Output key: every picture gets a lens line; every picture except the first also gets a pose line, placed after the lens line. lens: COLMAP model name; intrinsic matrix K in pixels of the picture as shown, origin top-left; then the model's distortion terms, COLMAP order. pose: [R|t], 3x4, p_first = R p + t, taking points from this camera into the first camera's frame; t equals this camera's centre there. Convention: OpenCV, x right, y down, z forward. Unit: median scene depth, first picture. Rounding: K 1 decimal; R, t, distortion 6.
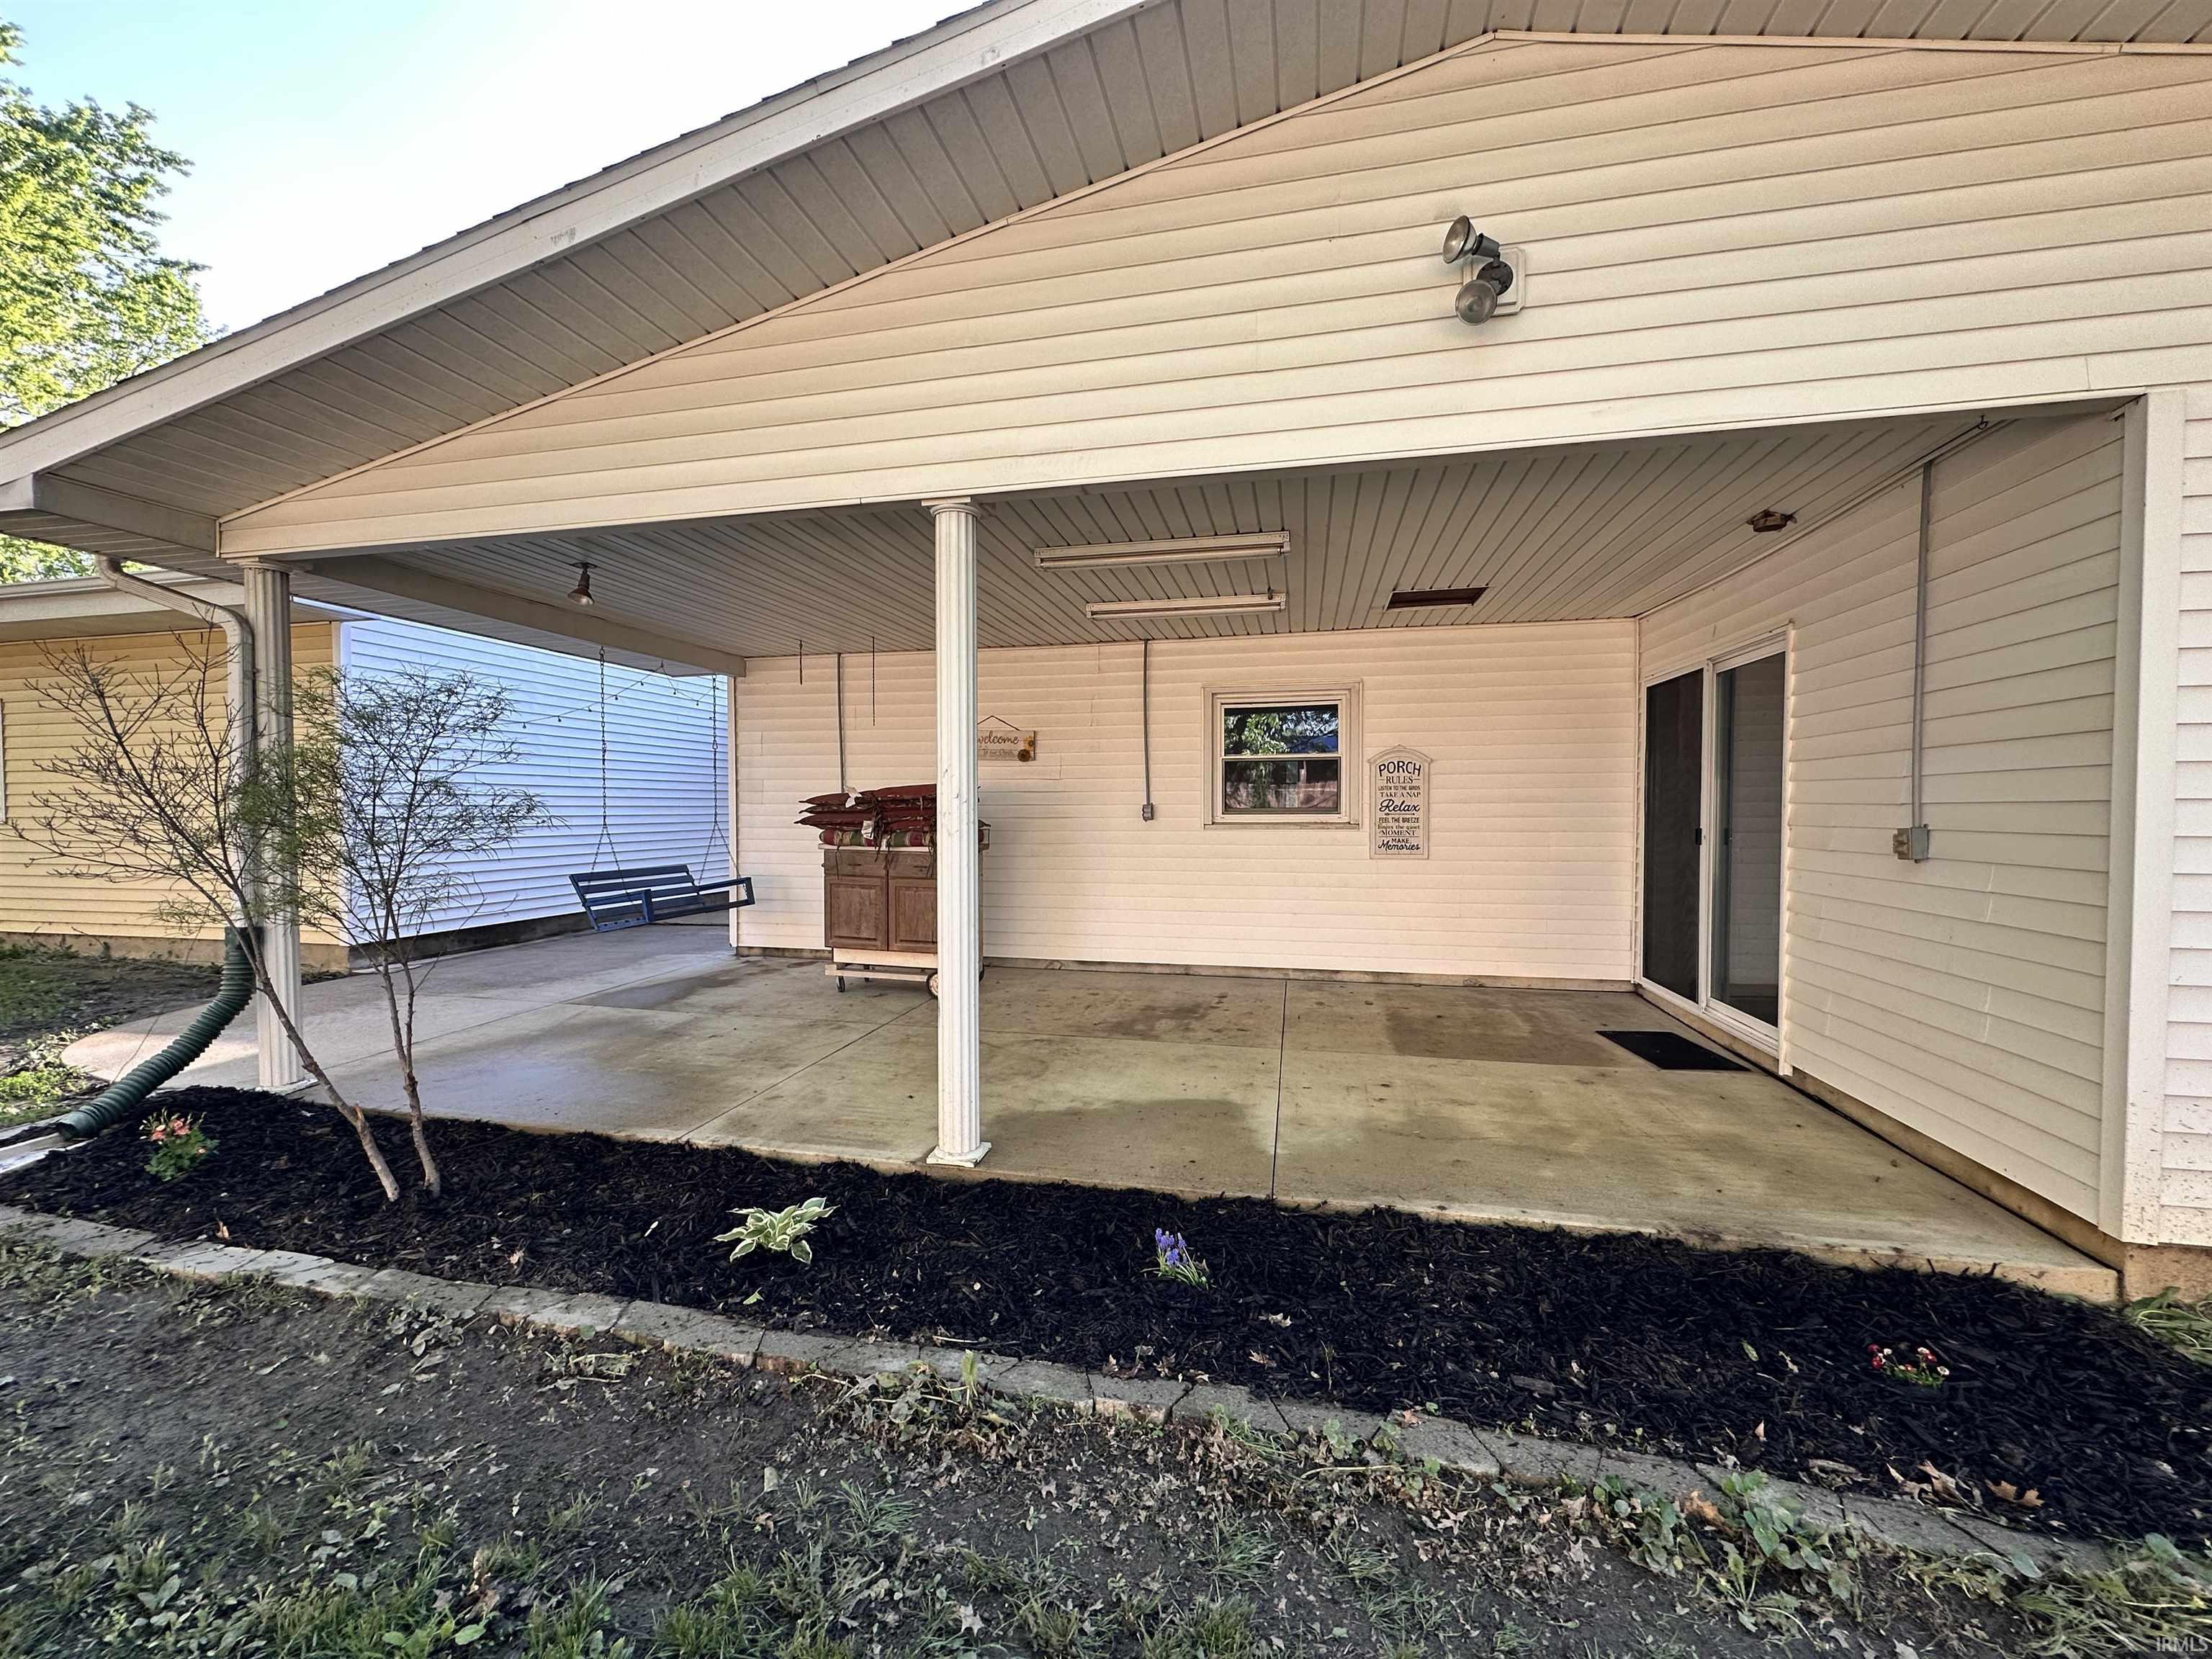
lens RADIAL K [[878.7, 0, 1106.7], [0, 878.7, 829.2], [0, 0, 1]] dist [-0.003719, 0.000537]
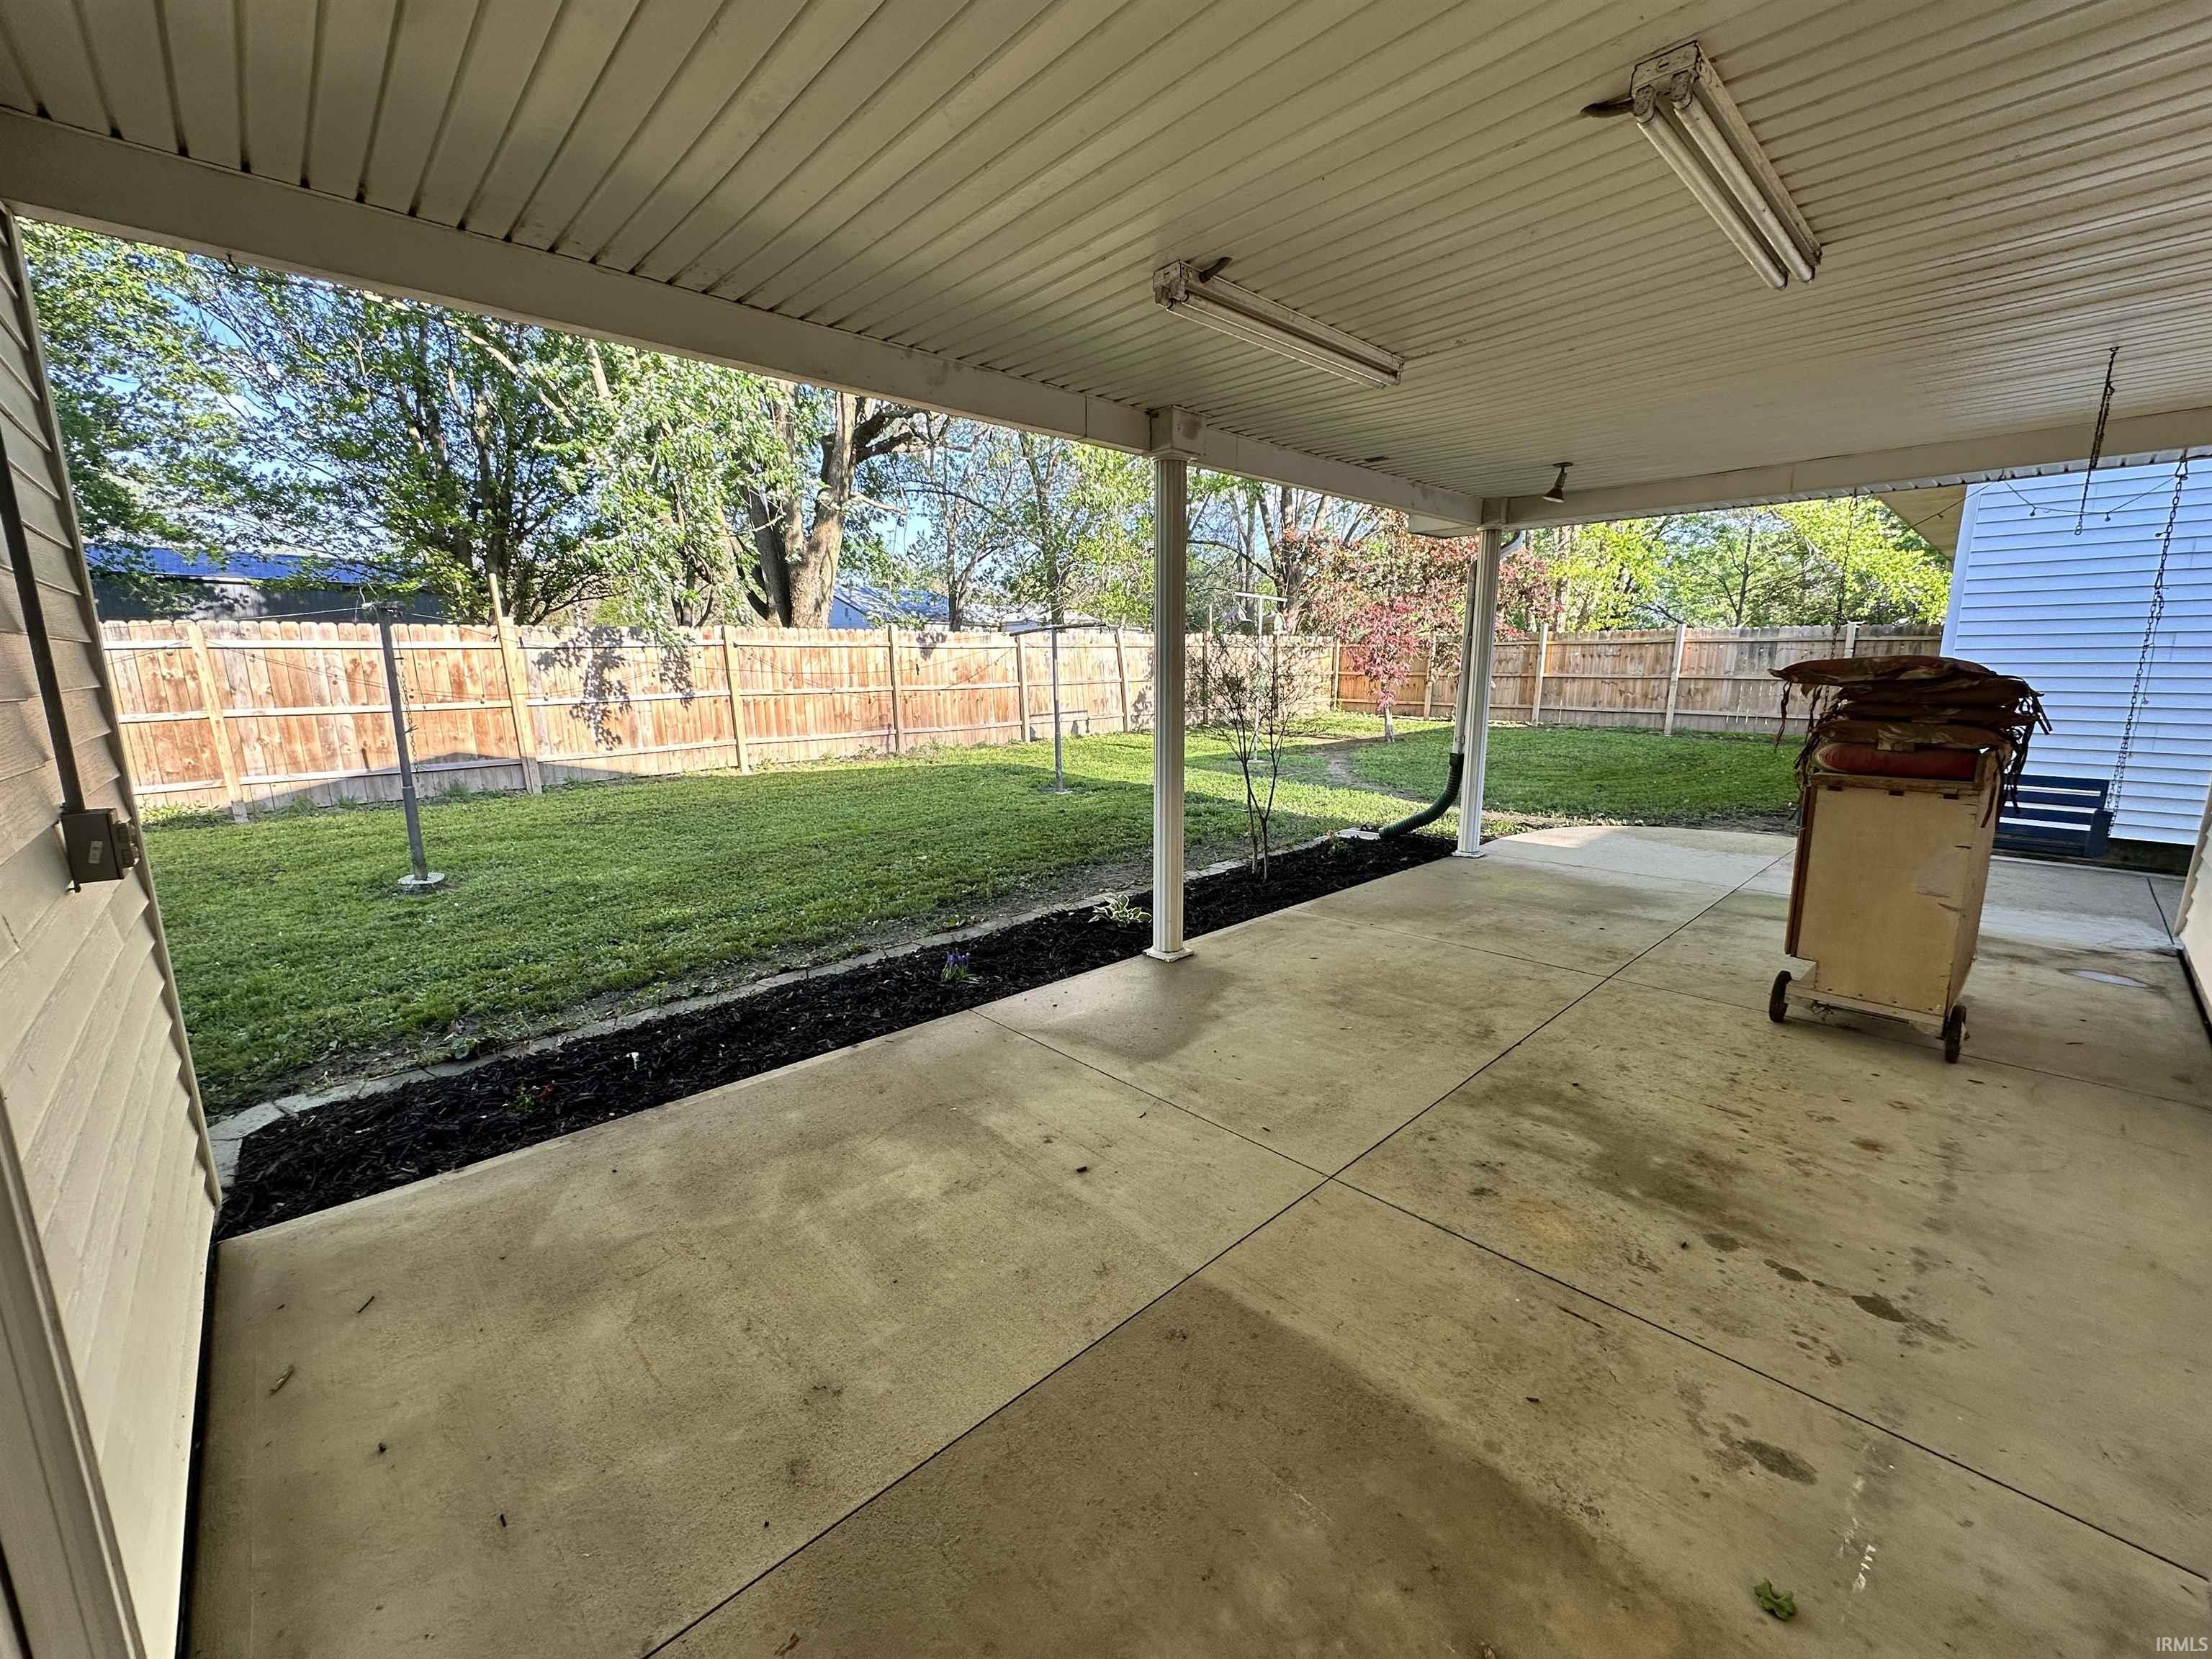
lens RADIAL K [[878.7, 0, 1106.7], [0, 878.7, 829.2], [0, 0, 1]] dist [-0.003719, 0.000537]
pose [[-0.562267, 0.157106, -0.811895, 0.863901], [-0.012138, 0.980114, 0.198064, -0.079018], [0.826867, 0.121219, -0.549179, 1.476005]]
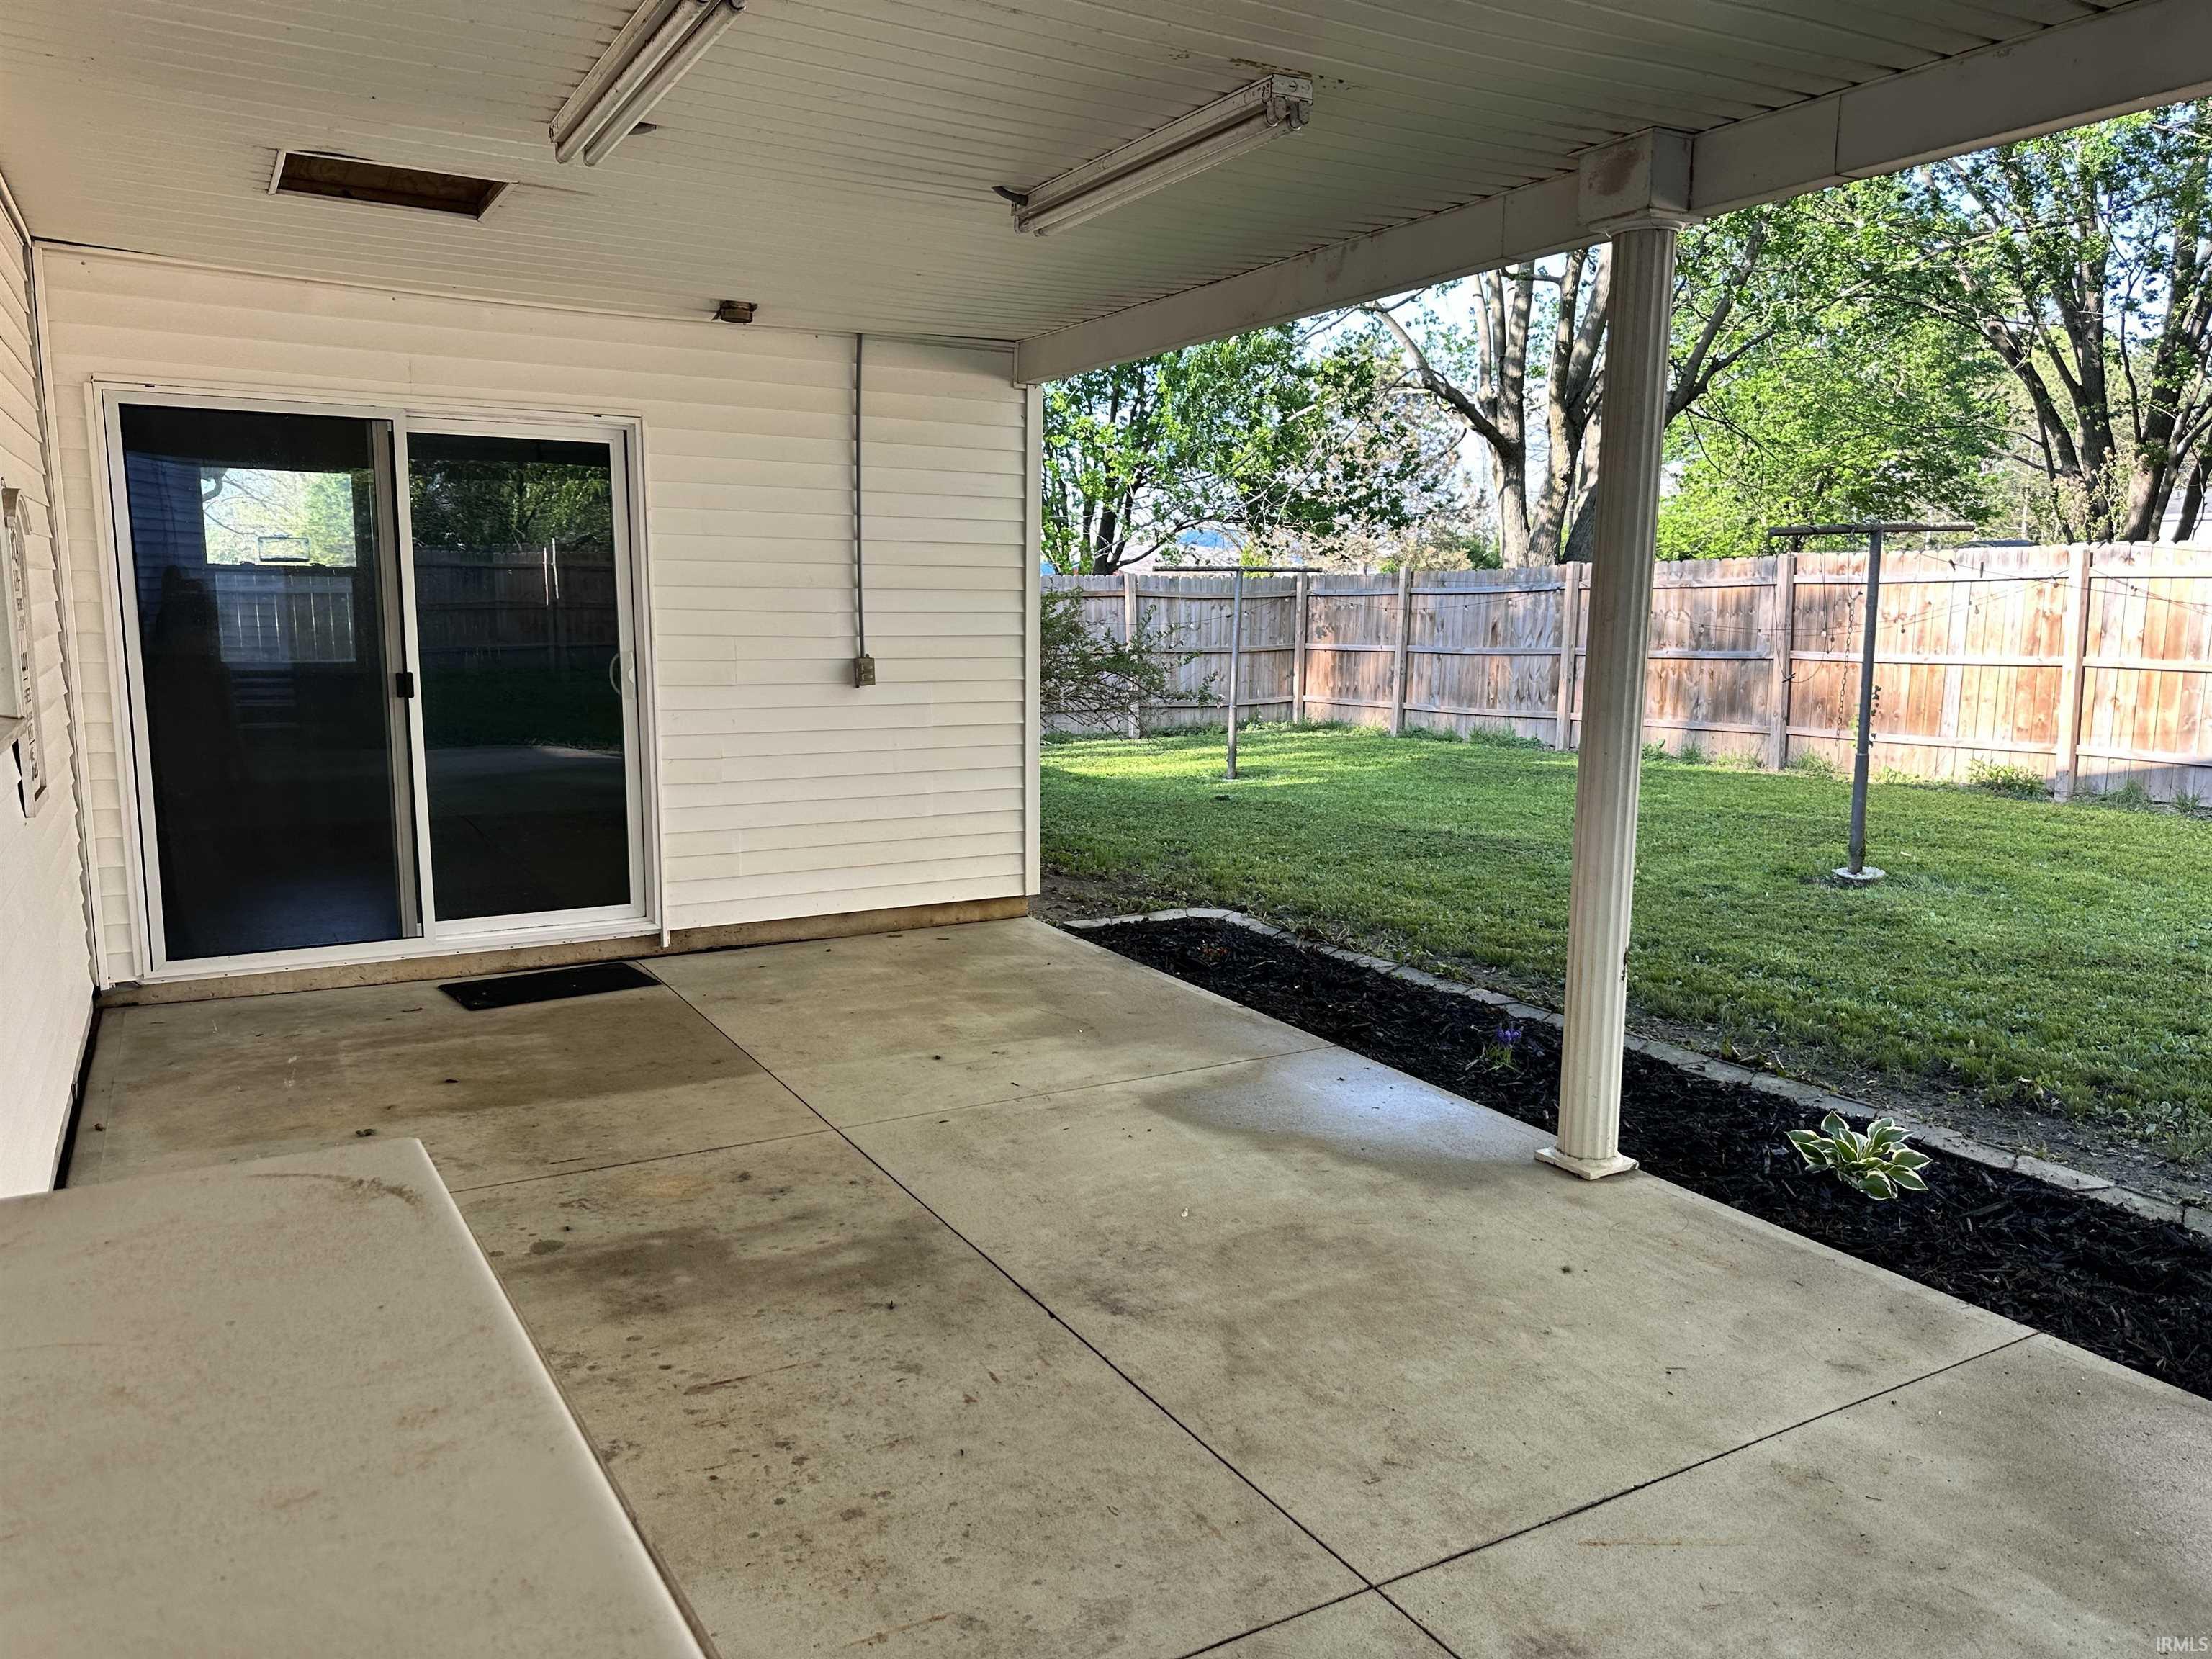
lens RADIAL K [[1537.5, 0, 1103.8], [0, 1537.5, 821.0], [0, 0, 1]] dist [0.095835, -0.113262]
pose [[-0.679548, -0.112471, 0.724959, -0.709341], [0.007650, 0.987038, 0.160301, -0.098945], [-0.733591, 0.114479, -0.669879, 1.889026]]
